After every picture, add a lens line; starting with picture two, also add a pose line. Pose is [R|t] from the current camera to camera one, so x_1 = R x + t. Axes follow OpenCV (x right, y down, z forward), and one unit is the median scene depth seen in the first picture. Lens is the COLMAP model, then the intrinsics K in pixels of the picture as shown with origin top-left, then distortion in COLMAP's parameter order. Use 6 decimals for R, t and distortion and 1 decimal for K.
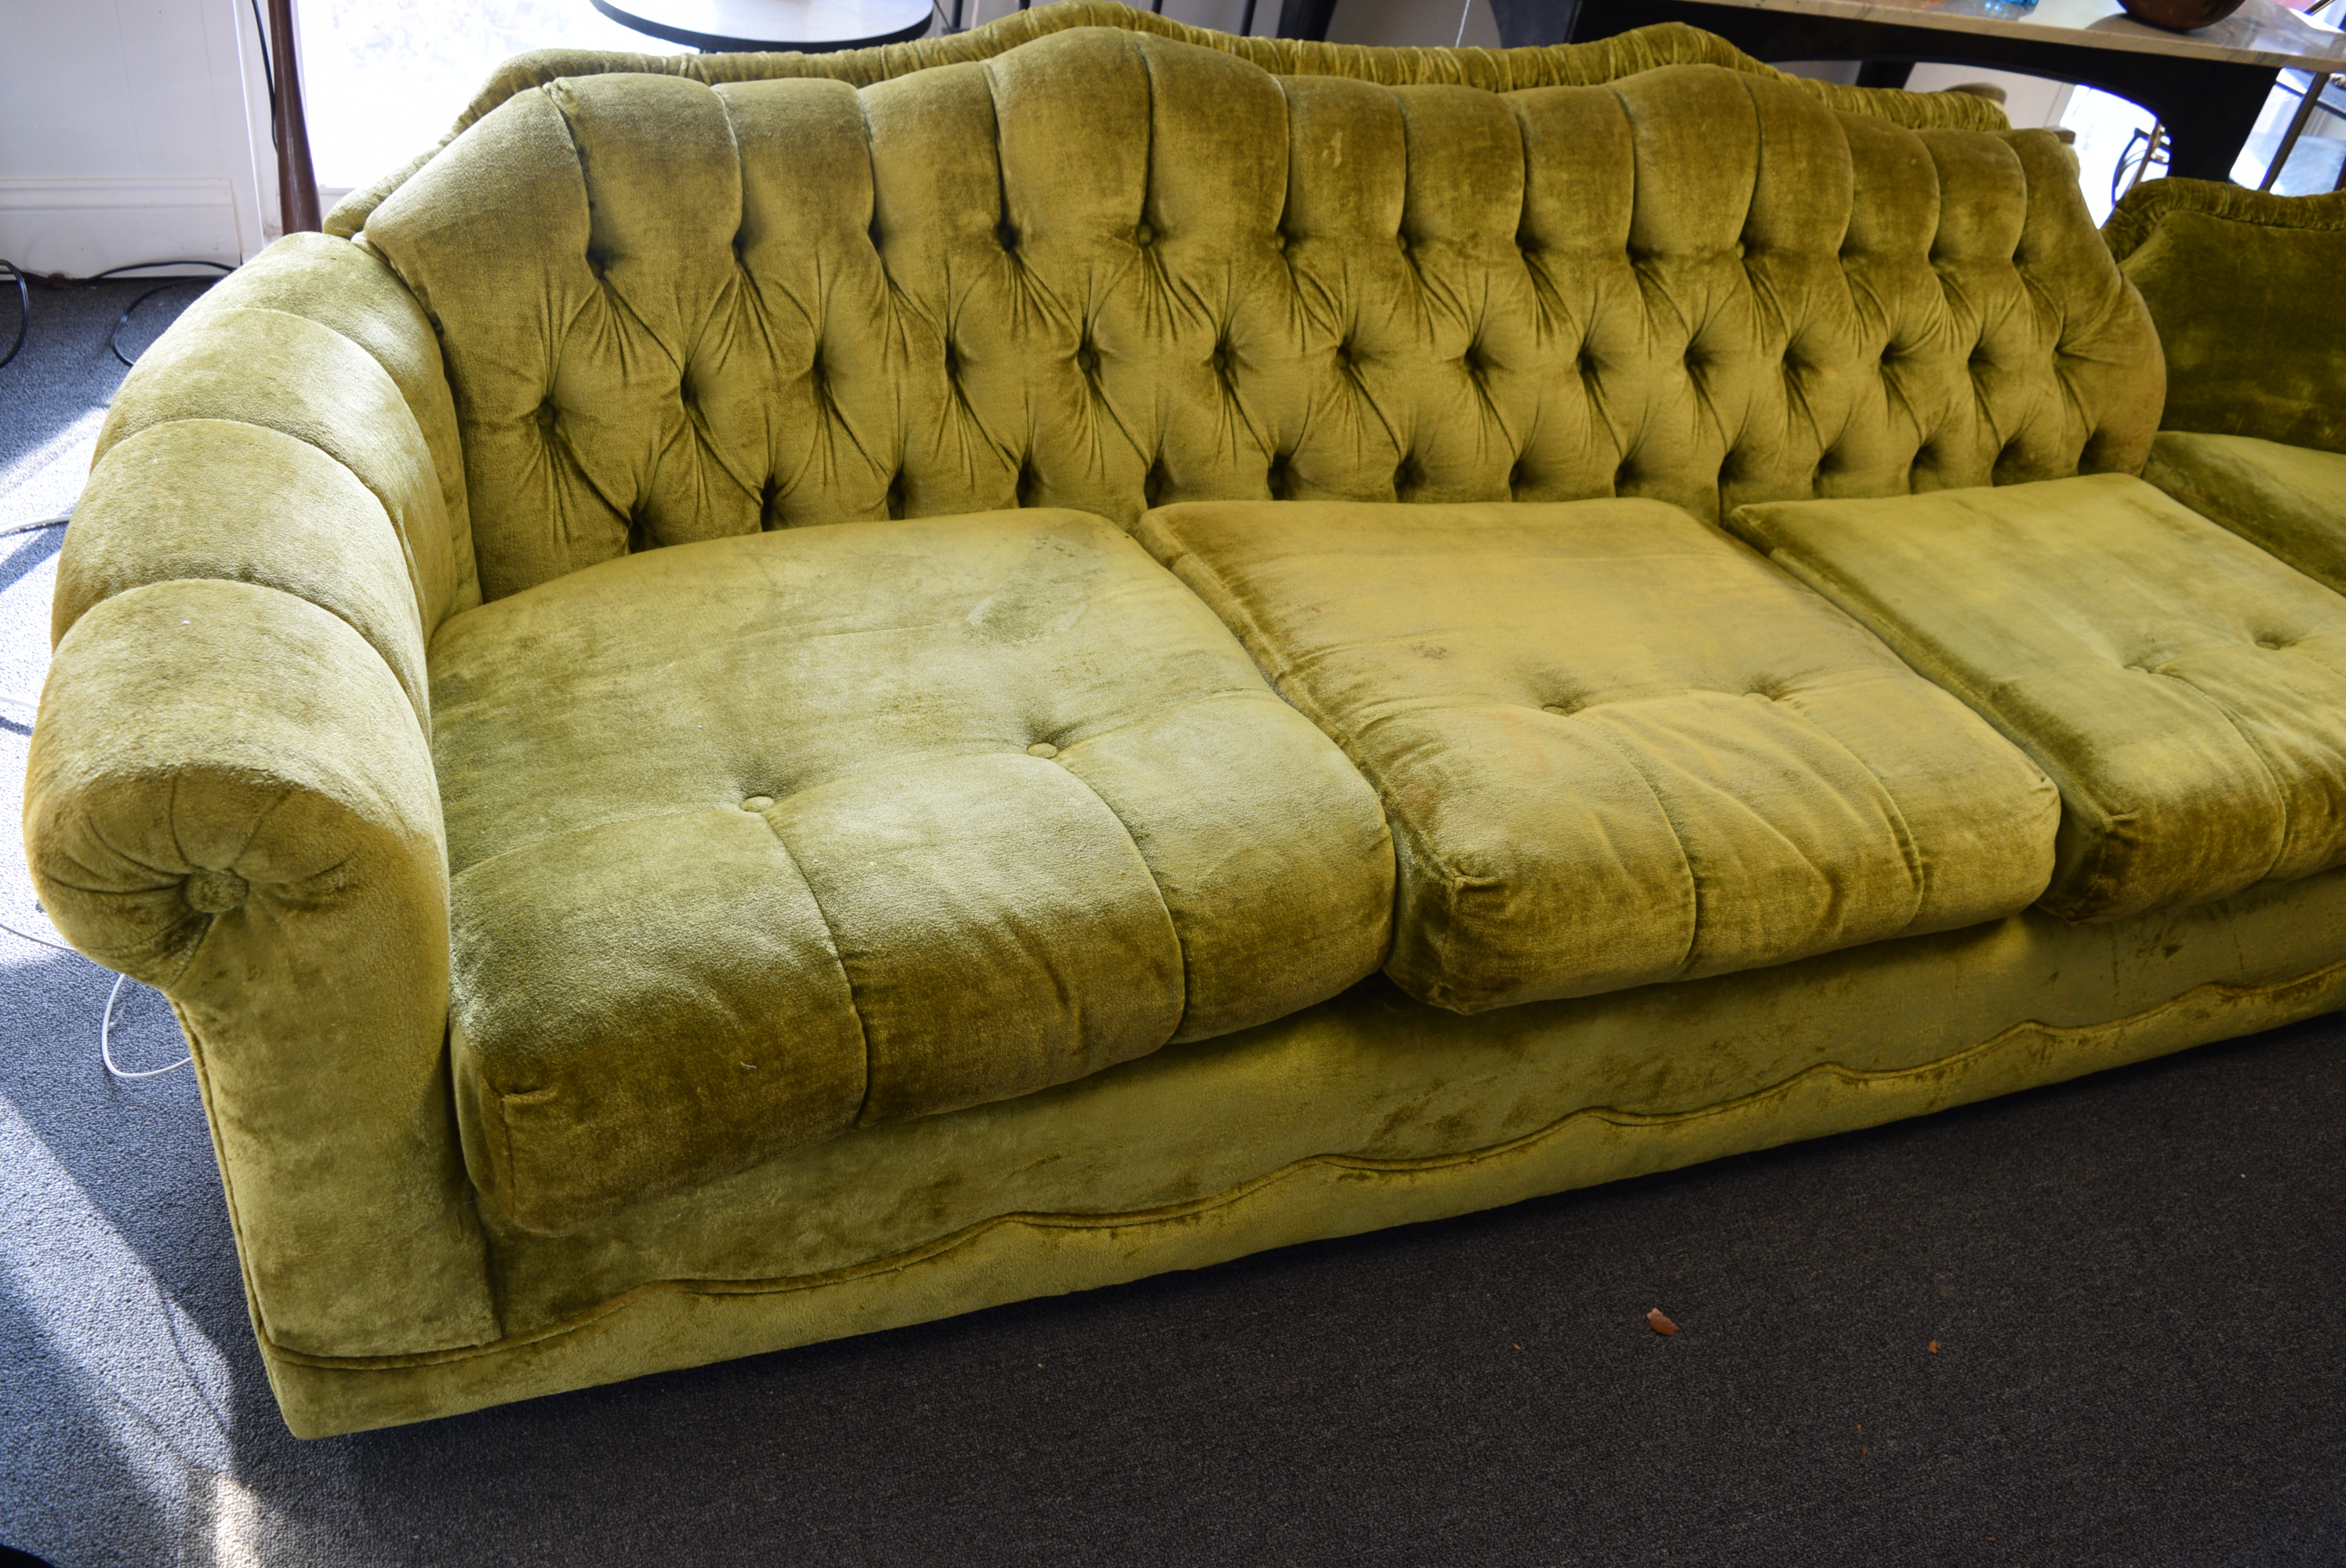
lens RADIAL K [[1861.9, 0, 1173.0], [0, 1861.9, 784.0], [0, 0, 1]] dist [-0.086913, 0.002035]
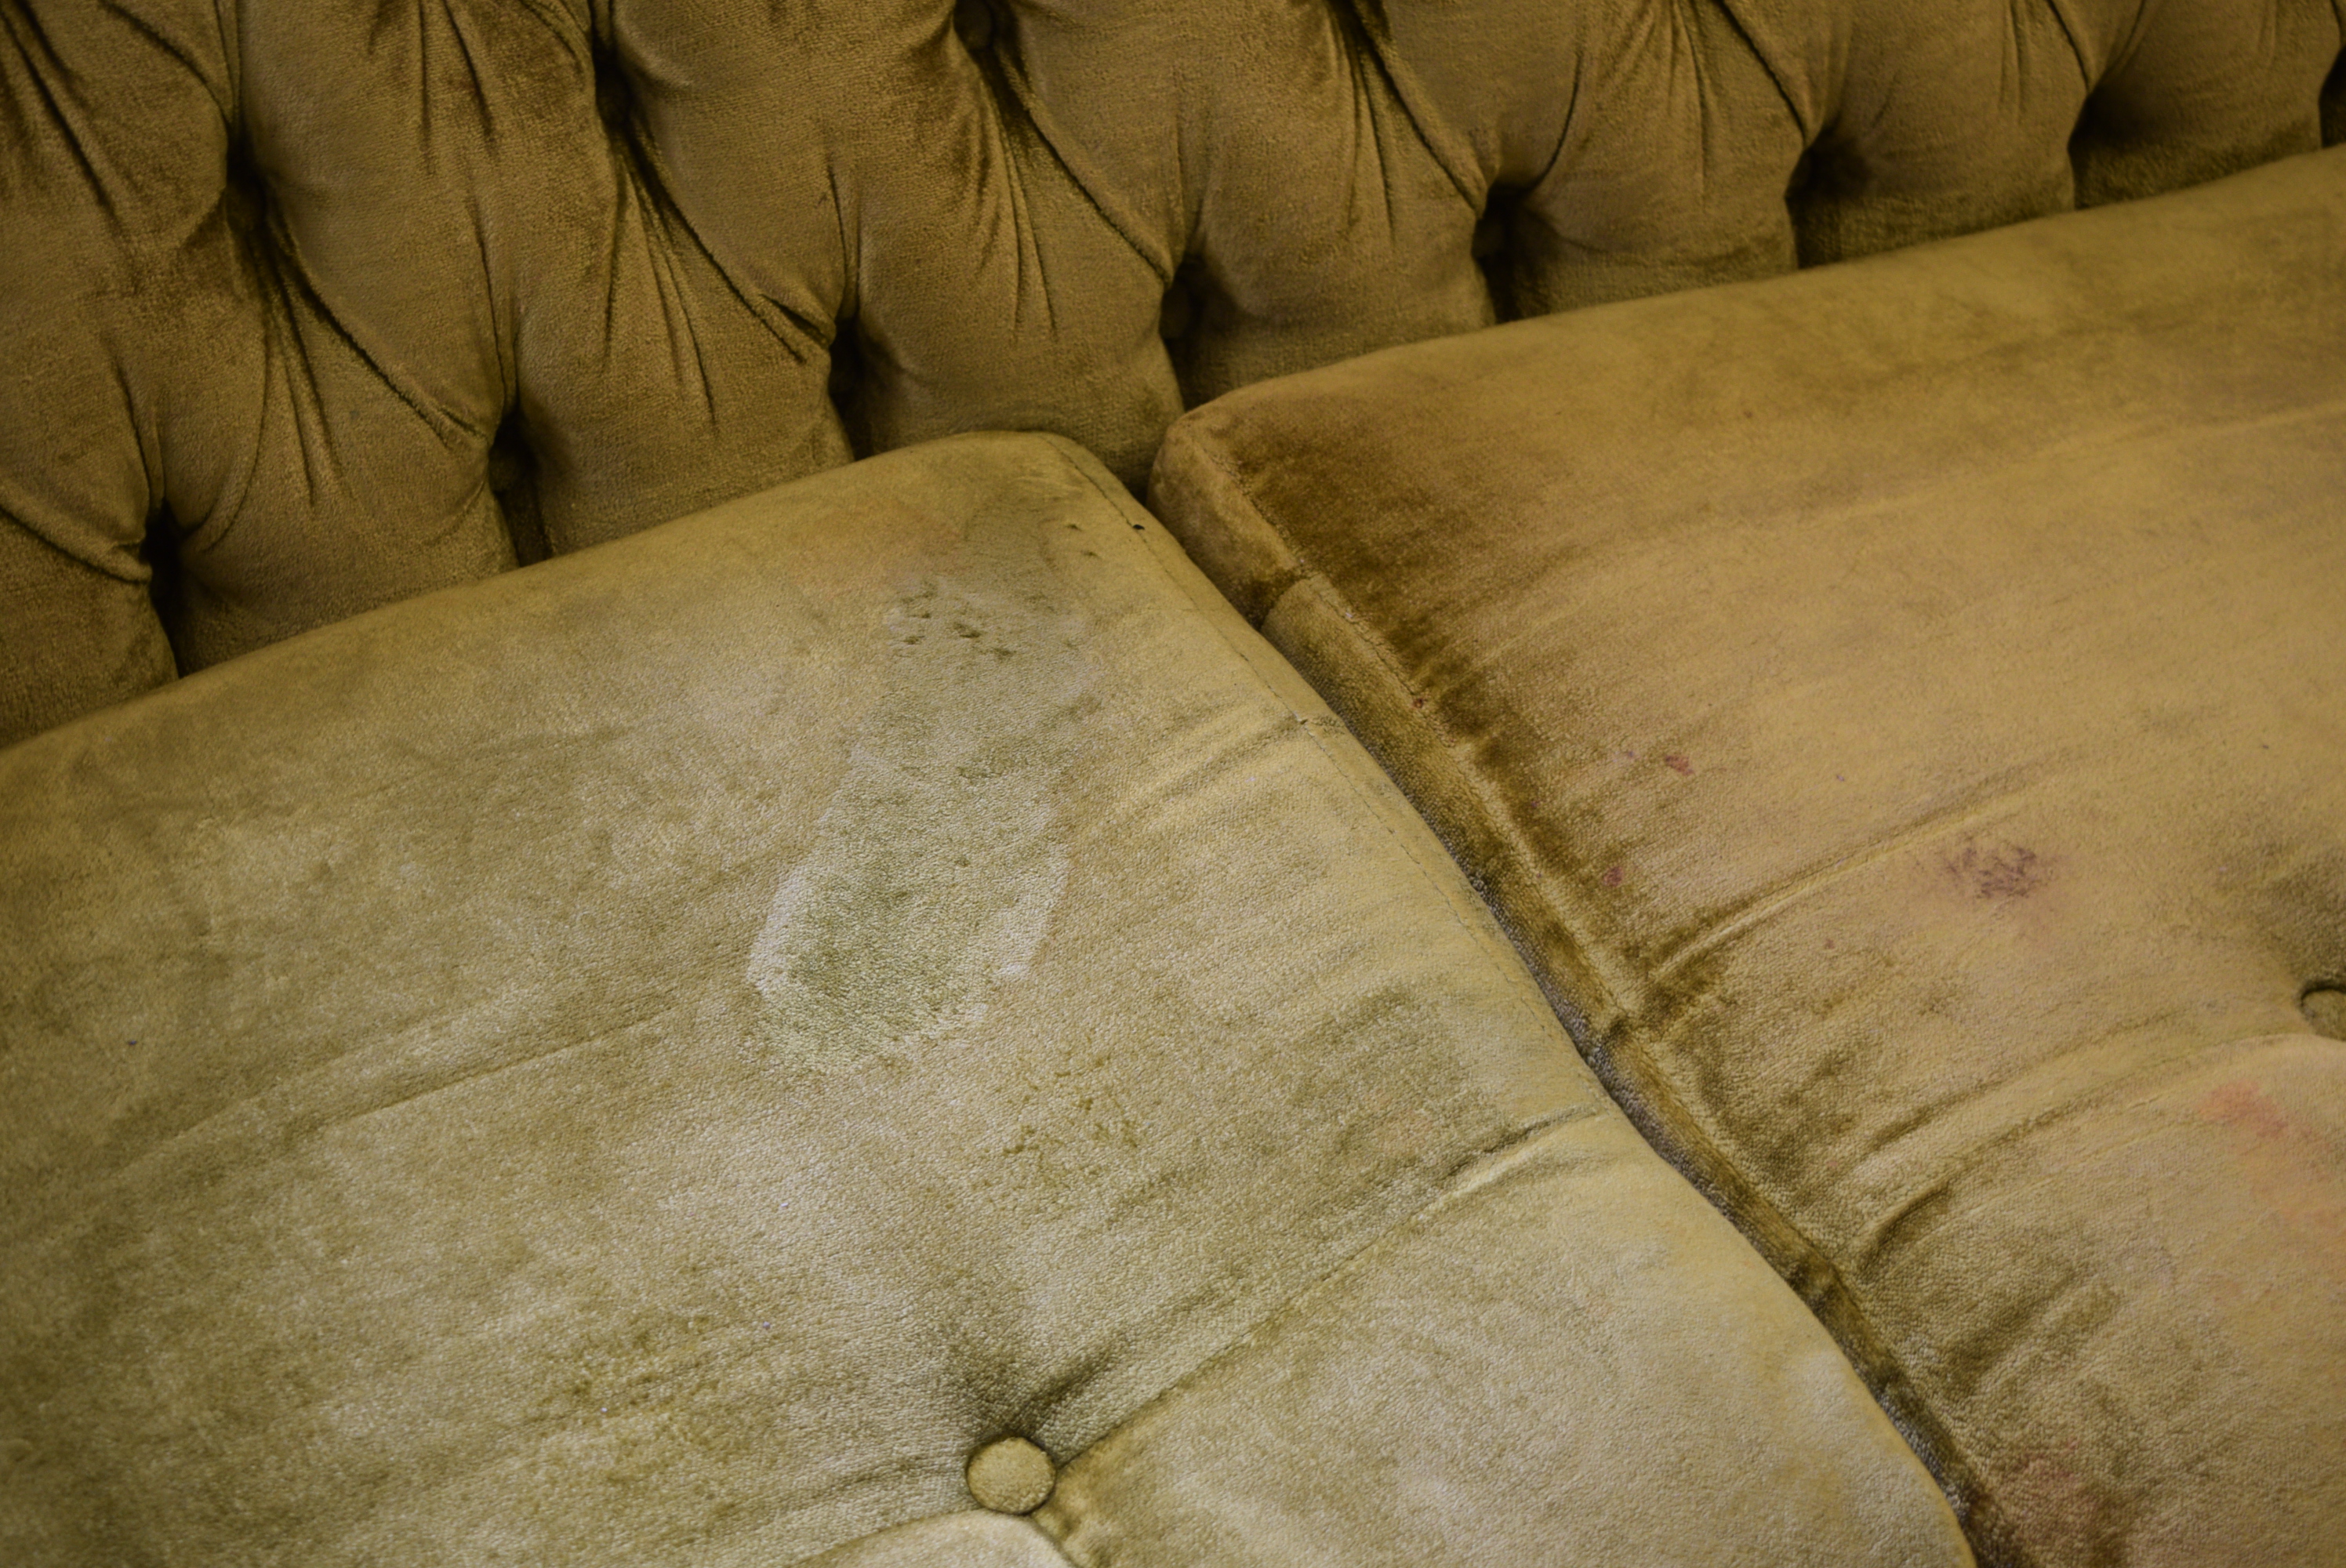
lens RADIAL K [[3227.2, 0, 1173.0], [0, 3227.2, 784.0], [0, 0, 1]] dist [-0.021480, -0.004698]
pose [[0.996134, -0.087840, 0.000542, -0.025883], [0.085366, 0.969496, 0.229761, -0.265417], [-0.020708, -0.228827, 0.973247, 0.401571]]
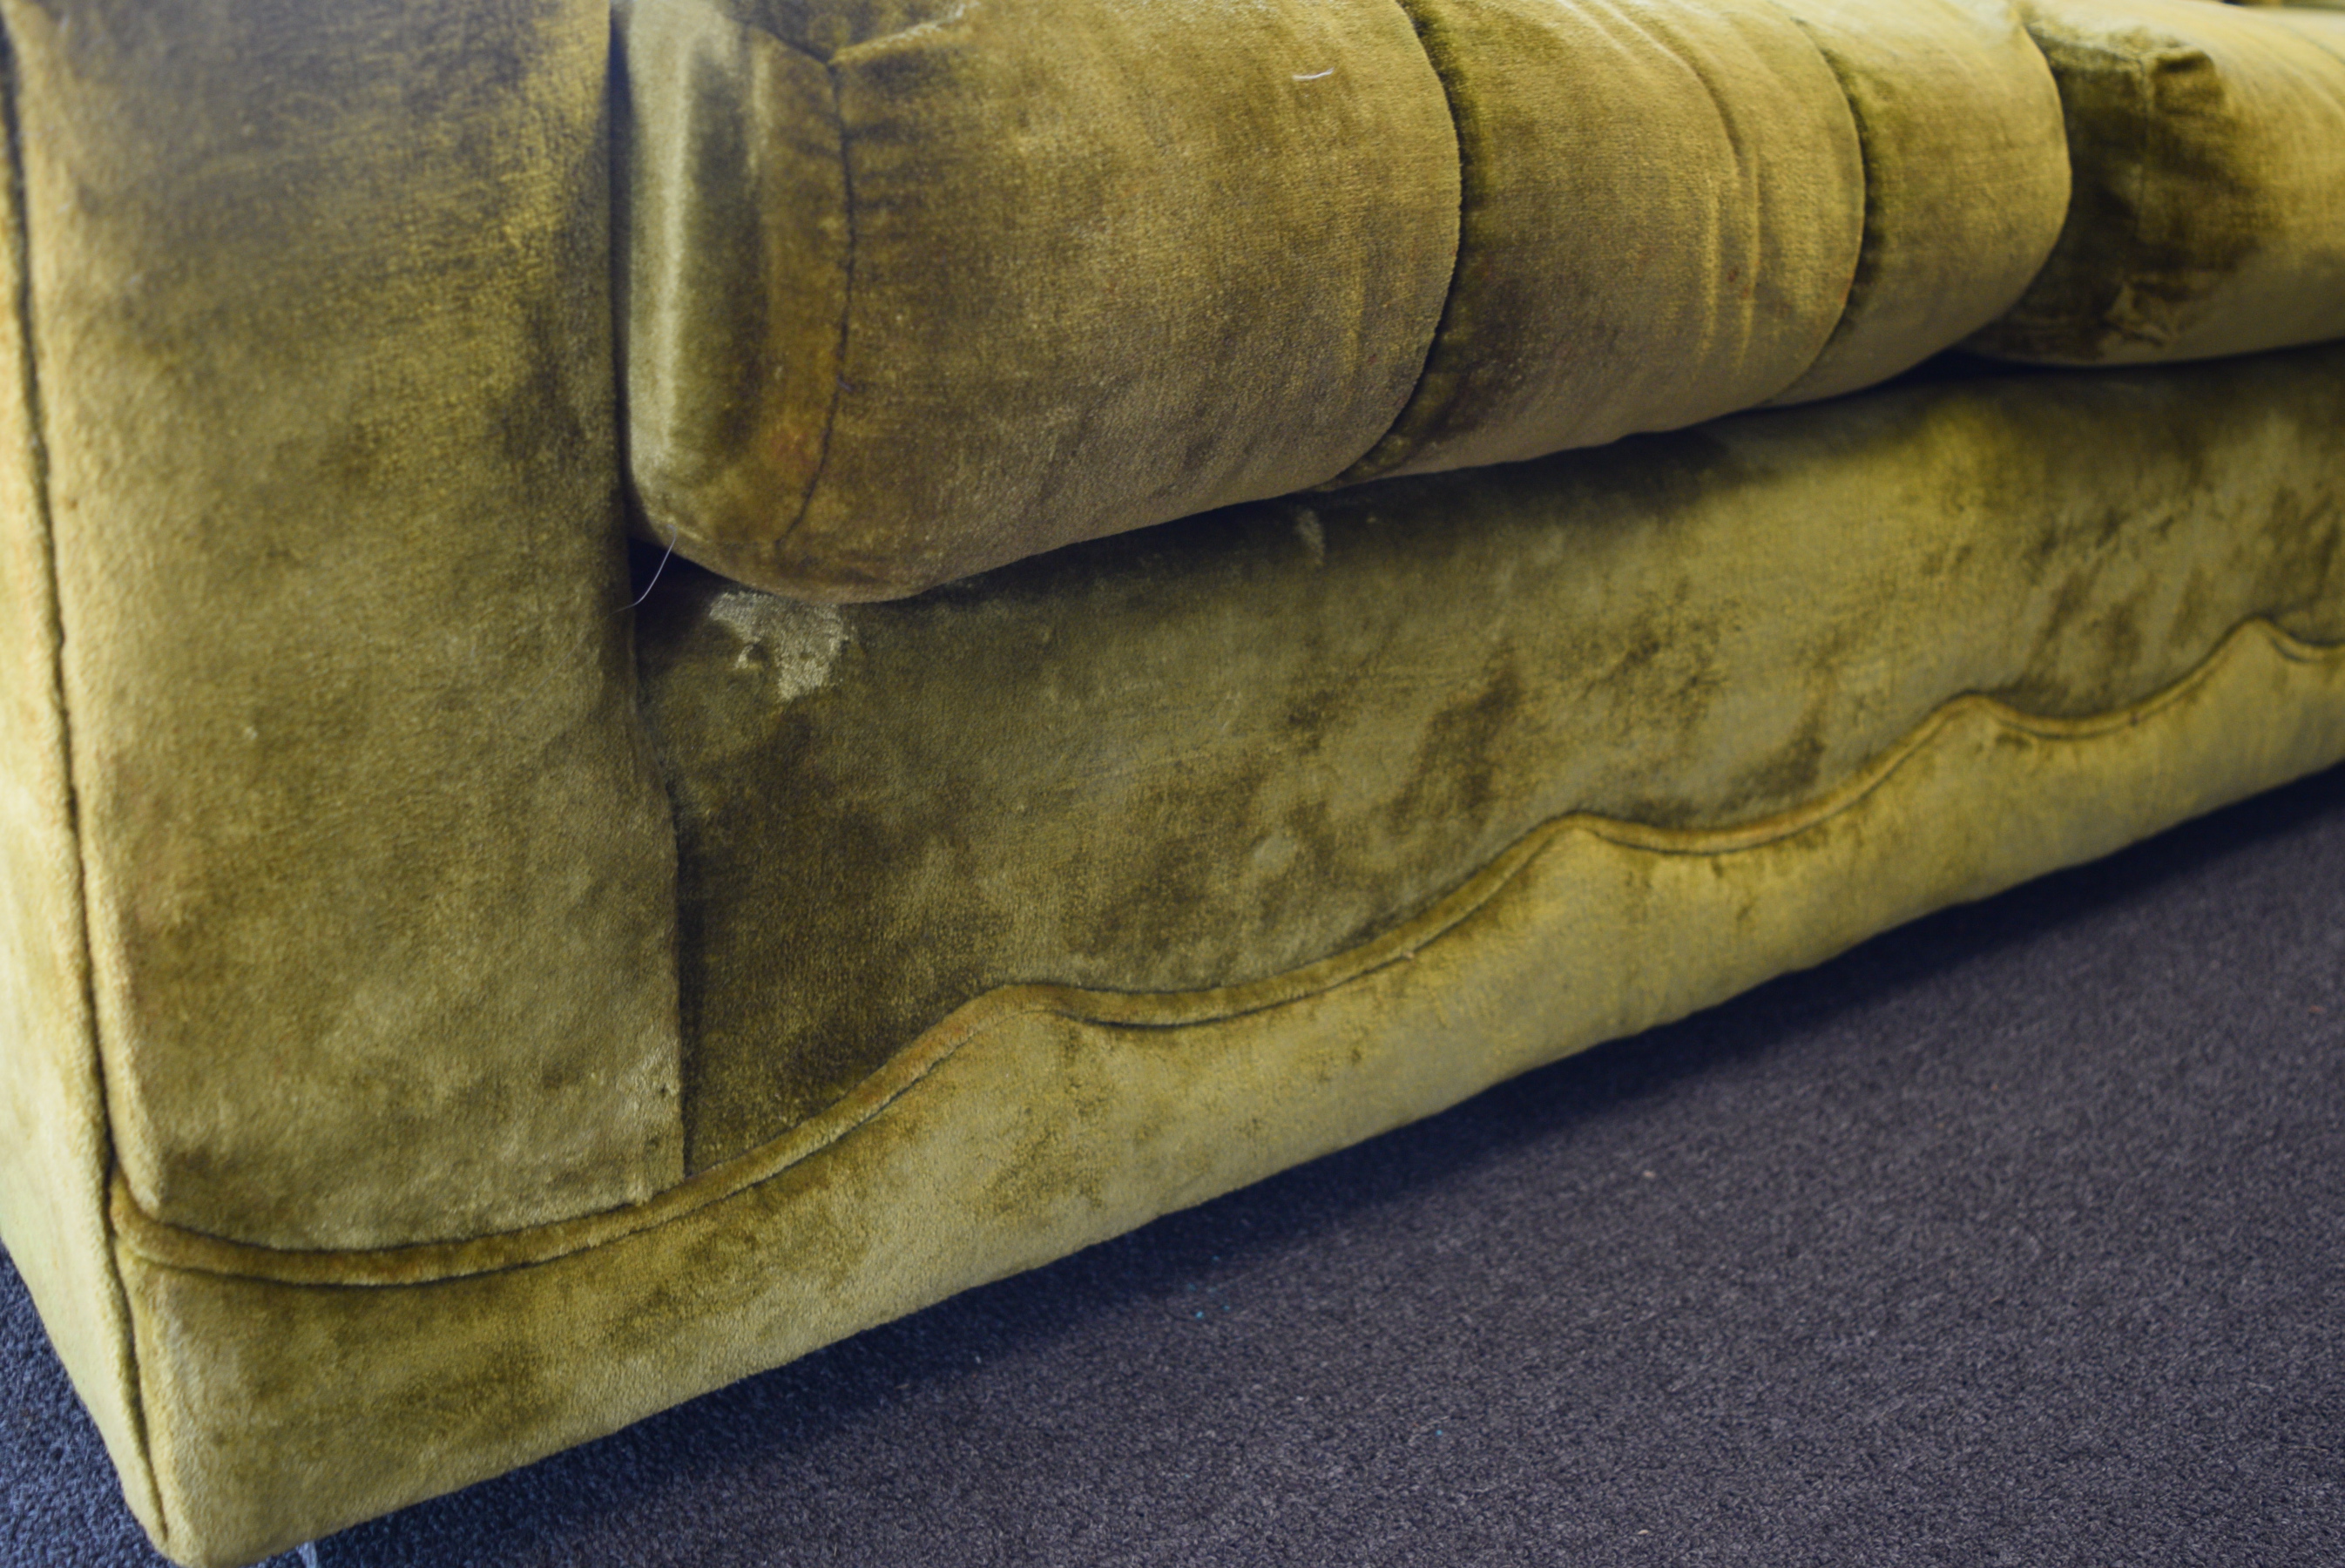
lens RADIAL K [[2371.8, 0, 1172.5], [0, 2371.8, 784.0], [0, 0, 1]] dist [-0.082732, 0.010836]
pose [[0.944524, -0.199688, 0.260767, -0.328057], [0.254415, 0.946949, -0.196368, 0.299446], [-0.207721, 0.251818, 0.945220, 0.390650]]
